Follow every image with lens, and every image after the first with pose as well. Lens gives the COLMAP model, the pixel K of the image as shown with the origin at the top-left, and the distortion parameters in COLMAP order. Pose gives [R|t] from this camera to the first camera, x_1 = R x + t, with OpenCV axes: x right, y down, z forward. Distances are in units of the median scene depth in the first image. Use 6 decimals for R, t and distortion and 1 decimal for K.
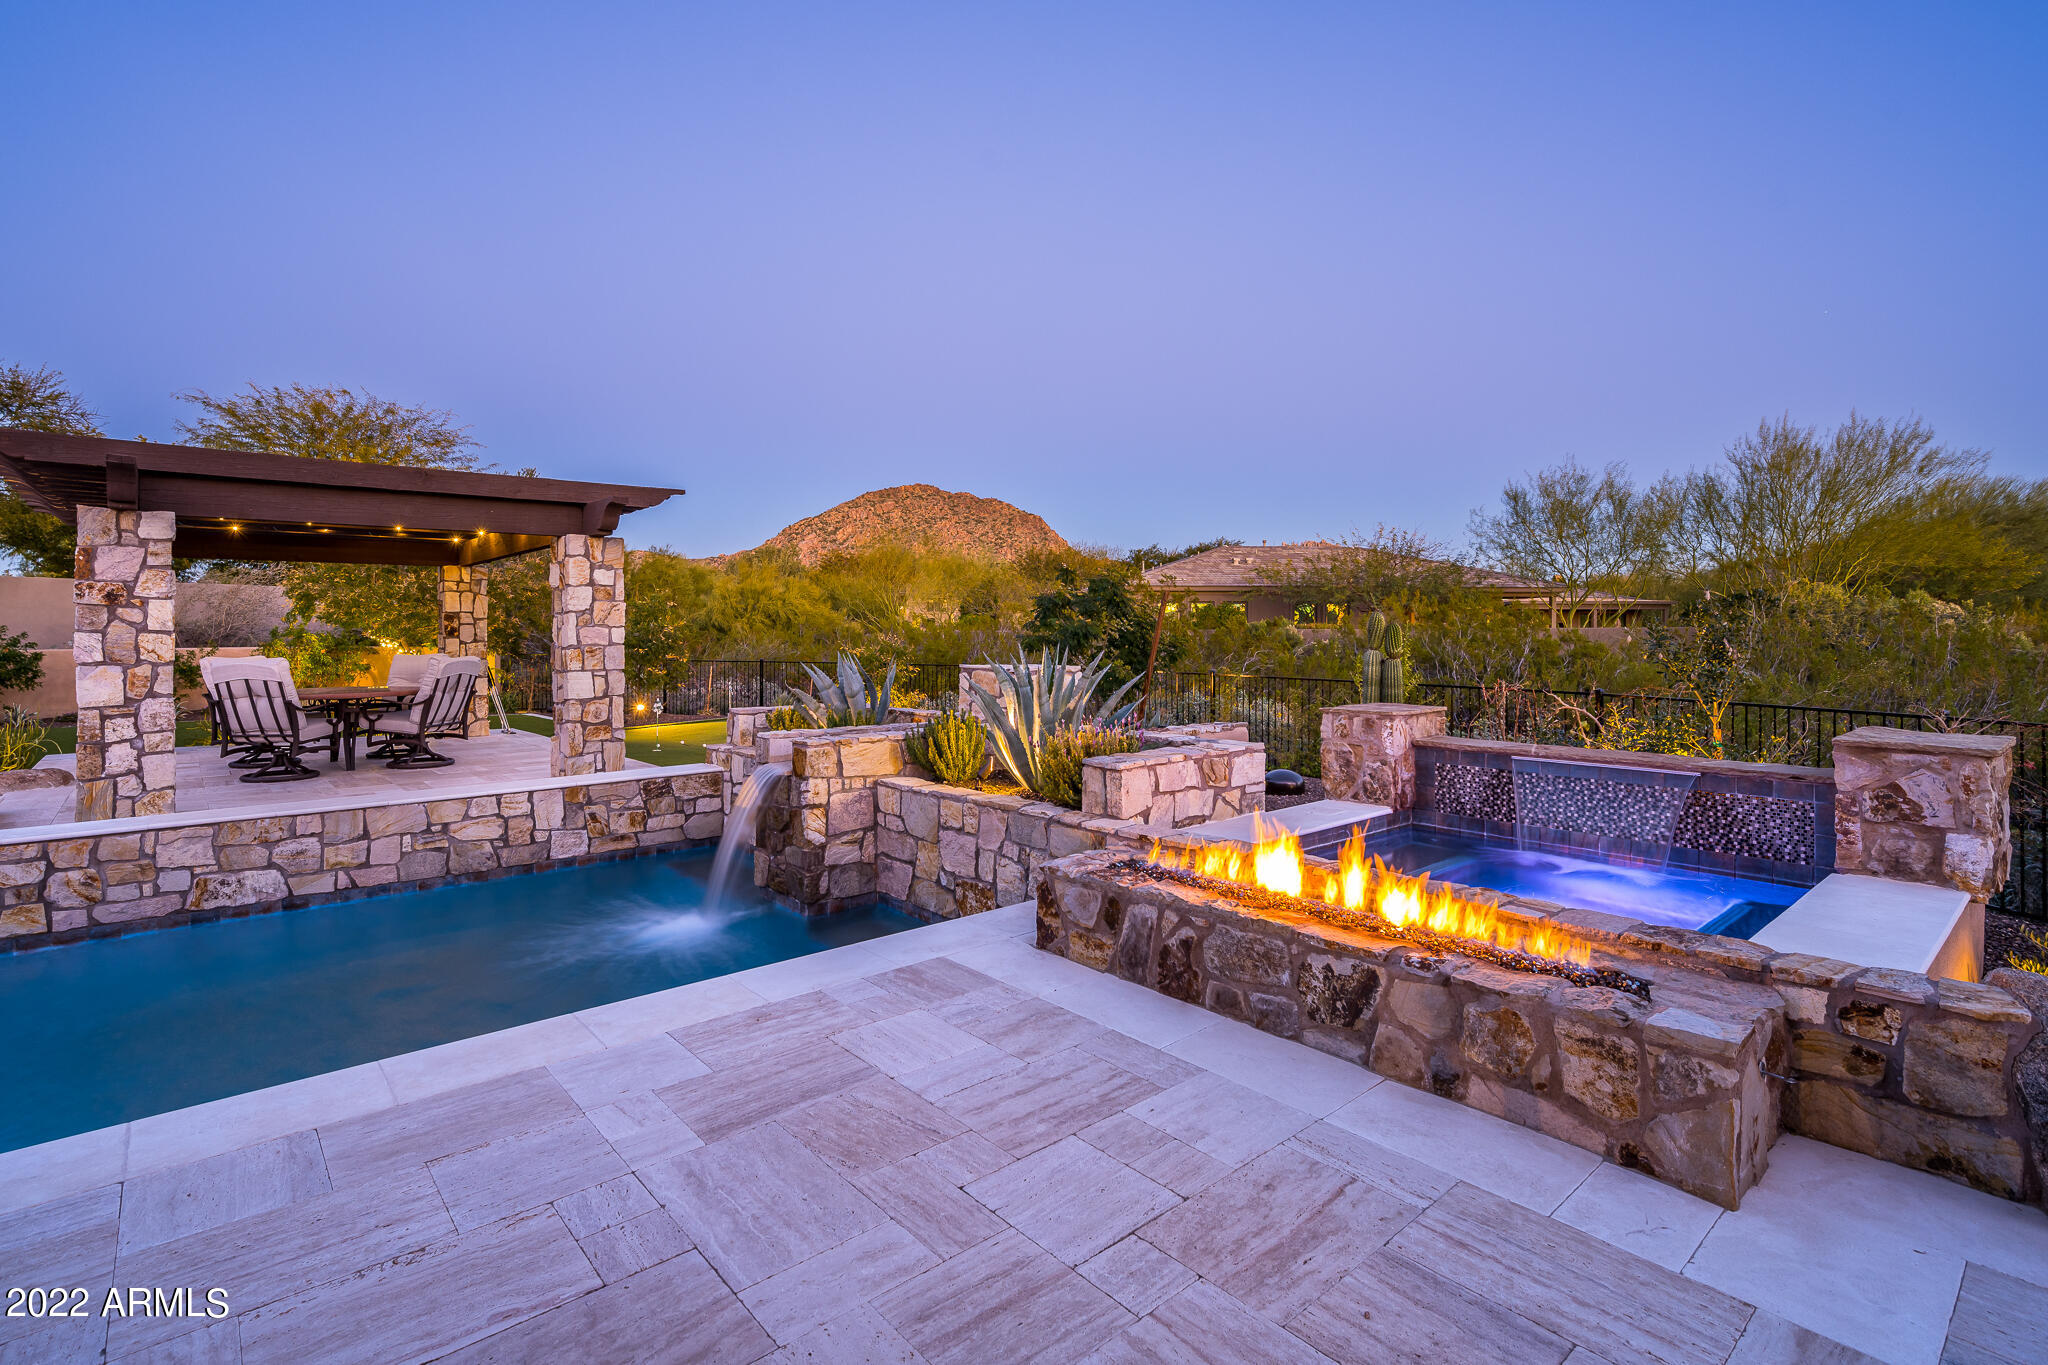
lens RADIAL K [[961.4, 0, 995.4], [0, 961.4, 635.8], [0, 0, 1]] dist [0.001533, 0.000011]
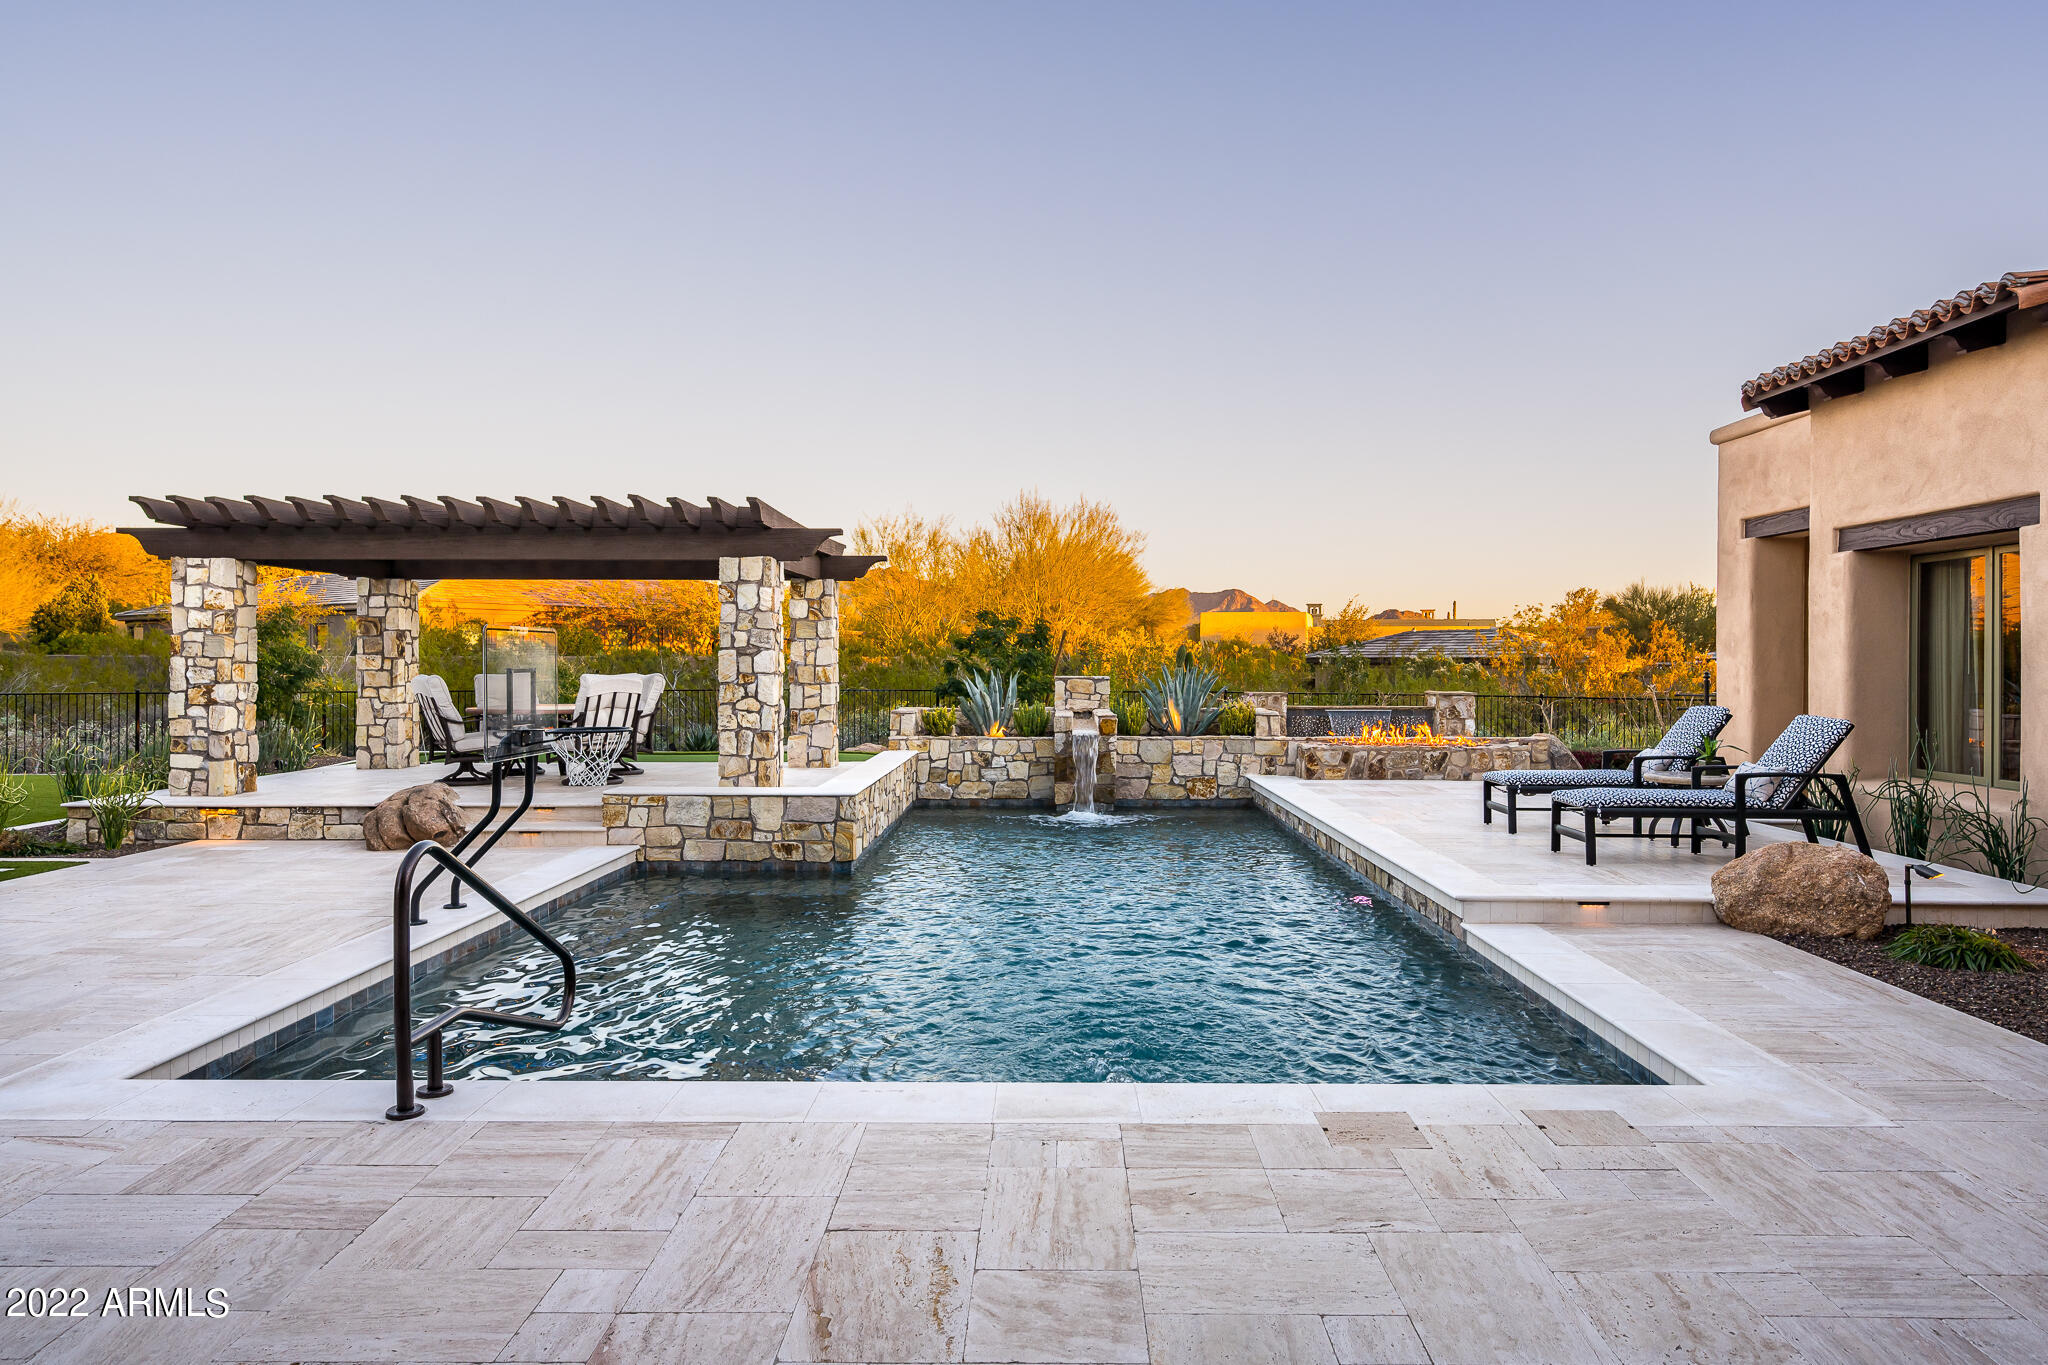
lens RADIAL K [[1284.3, 0, 1040.3], [0, 1284.3, 664.8], [0, 0, 1]] dist [0.001799, 0.000328]
pose [[0.654438, 0.002141, 0.756112, -2.026662], [-0.000405, 0.999997, -0.002481, 0.020474], [-0.756115, 0.001318, 0.654437, -0.466561]]
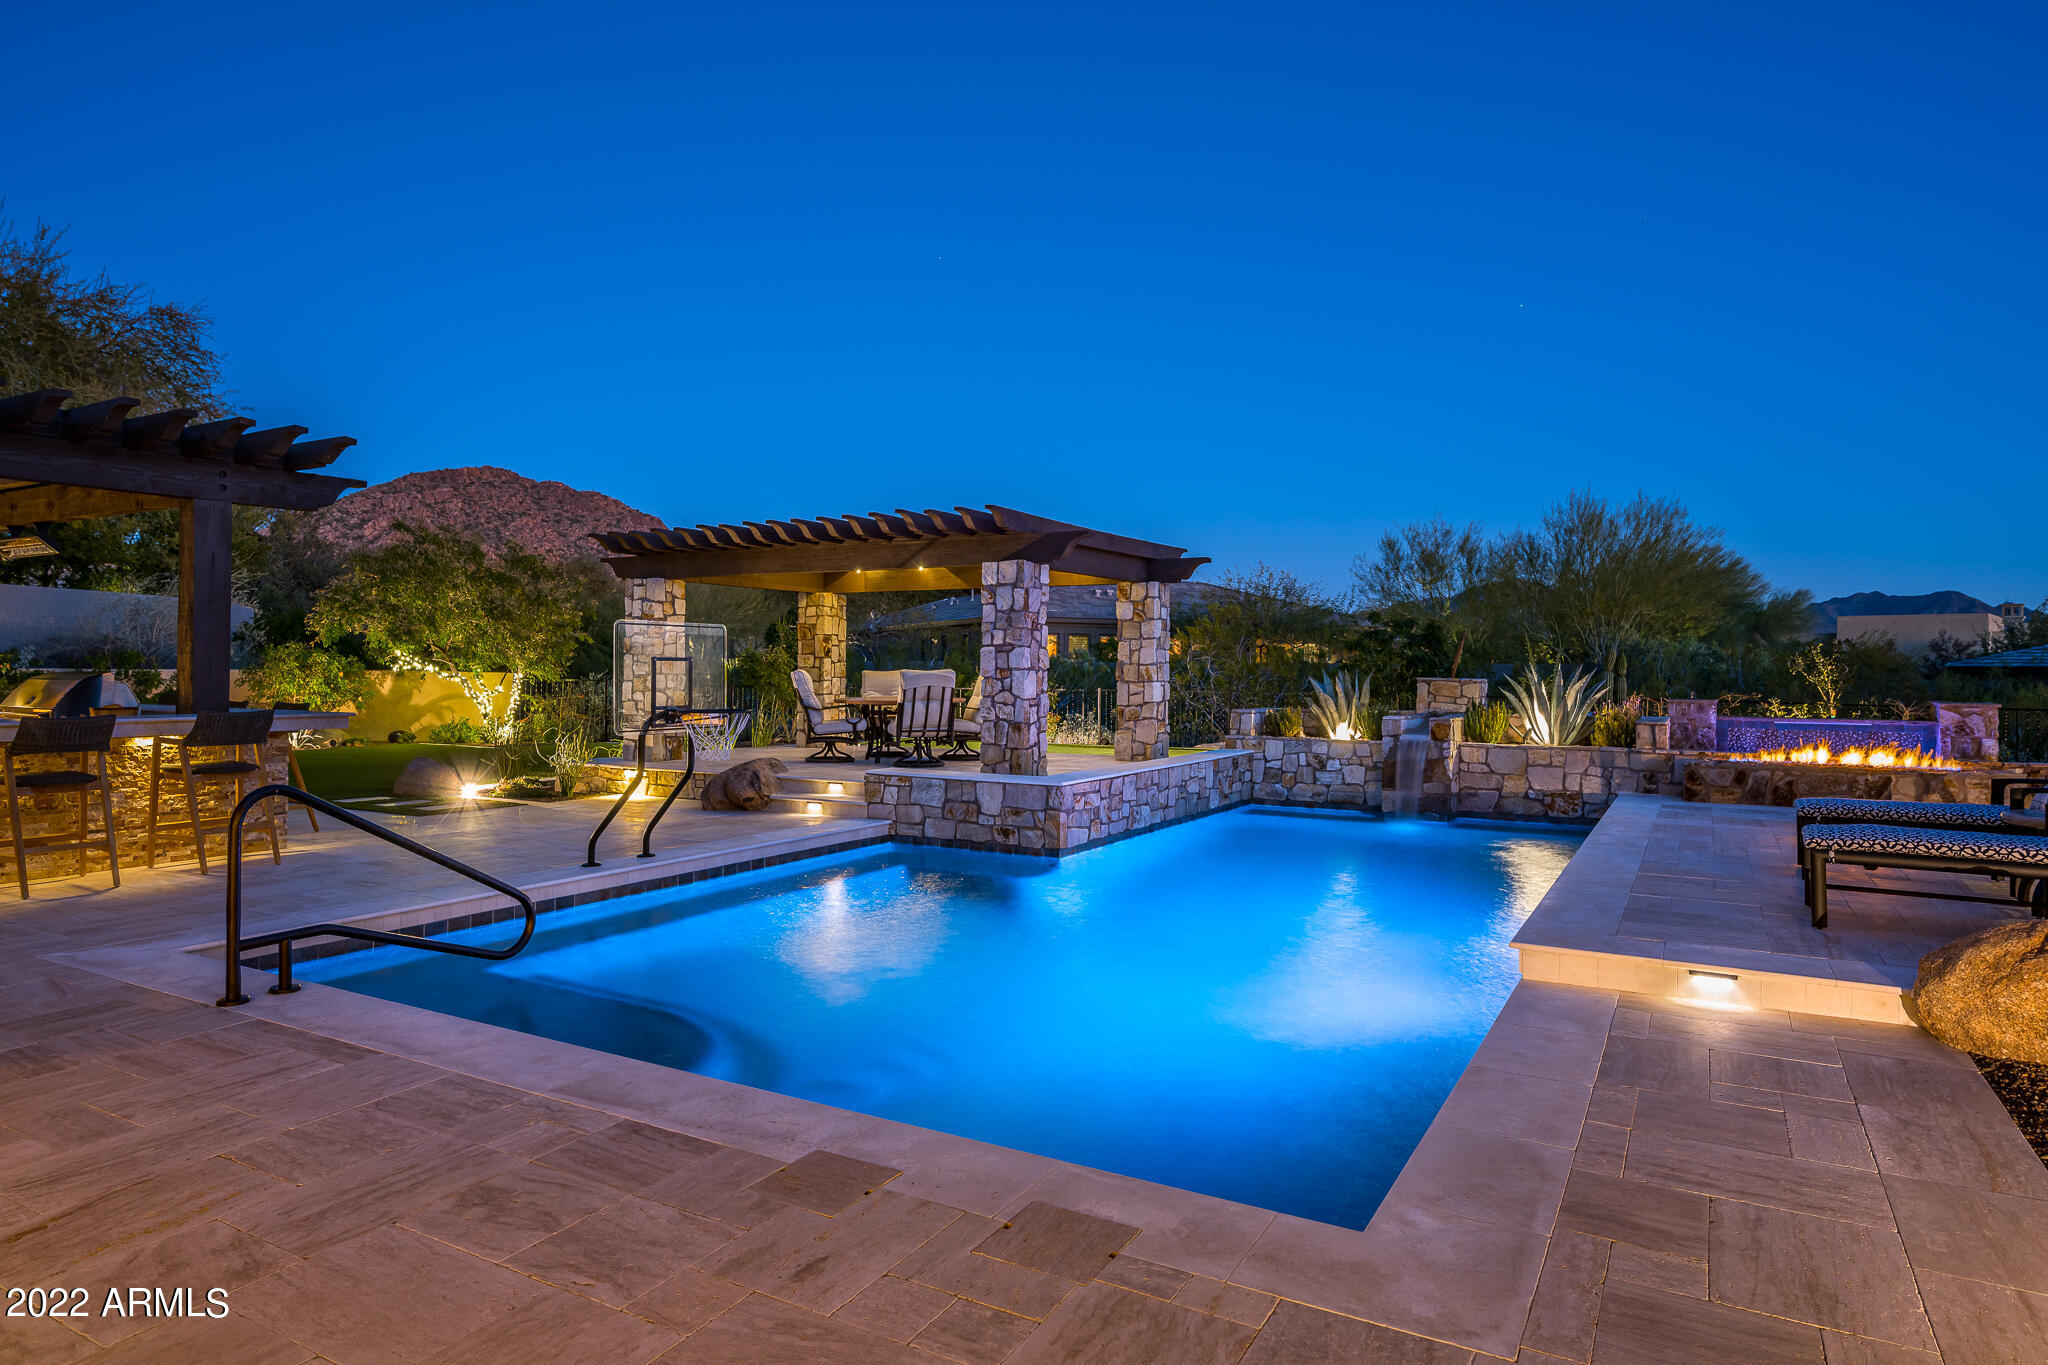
lens RADIAL K [[1190.7, 0, 1021.3], [0, 1190.7, 656.4], [0, 0, 1]] dist [0.000155, 0.000419]
pose [[0.941200, 0.012513, 0.337618, -1.523205], [-0.007648, 0.999847, -0.015738, 0.037678], [-0.337763, 0.012231, 0.941152, -0.674149]]
